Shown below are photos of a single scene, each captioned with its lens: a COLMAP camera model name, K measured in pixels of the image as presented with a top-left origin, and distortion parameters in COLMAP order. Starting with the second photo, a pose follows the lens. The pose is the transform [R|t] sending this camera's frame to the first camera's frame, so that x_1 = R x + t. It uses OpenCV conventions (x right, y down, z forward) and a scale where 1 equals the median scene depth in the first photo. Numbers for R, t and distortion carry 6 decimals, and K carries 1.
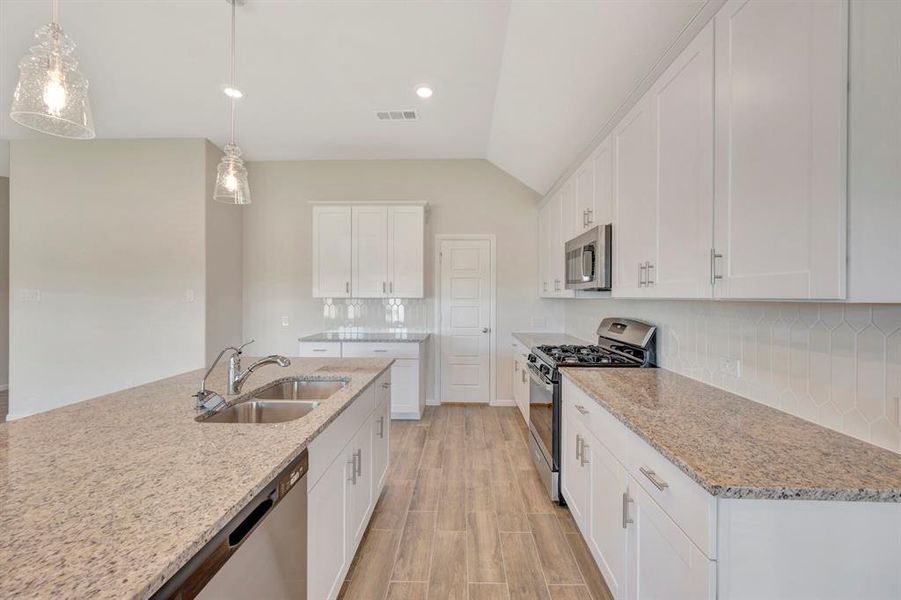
lens RADIAL K [[357.8, 0, 454.5], [0, 357.8, 295.1], [0, 0, 1]] dist [0.000934, 0.000417]
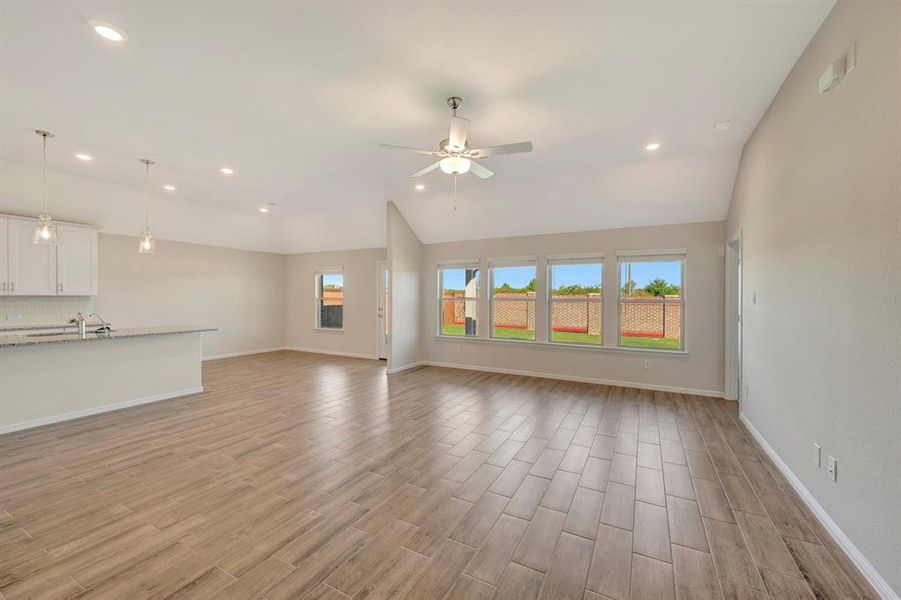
lens RADIAL K [[357.8, 0, 454.5], [0, 357.8, 301.7], [0, 0, 1]] dist [0.000934, 0.000417]
pose [[-0.889687, -0.011446, 0.456428, -2.880550], [-0.007552, 0.999918, 0.010356, 0.003449], [-0.456509, 0.005766, -0.889700, 1.443837]]
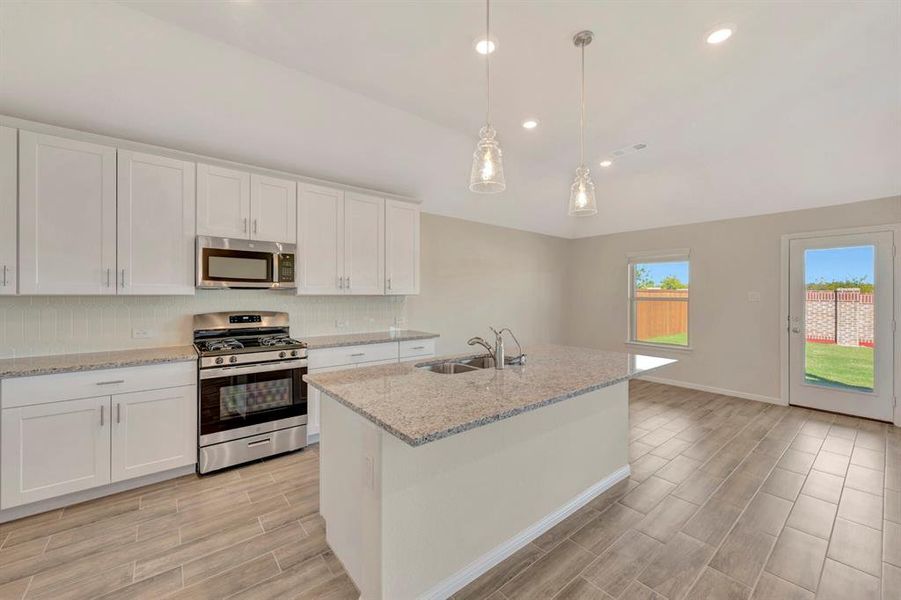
lens RADIAL K [[357.8, 0, 454.8], [0, 357.8, 298.7], [0, 0, 1]] dist [0.000934, 0.000417]
pose [[-0.649303, -0.011368, 0.760445, -1.065514], [-0.007269, 0.999935, 0.008742, 0.006390], [-0.760495, 0.000148, -0.649344, 1.404487]]
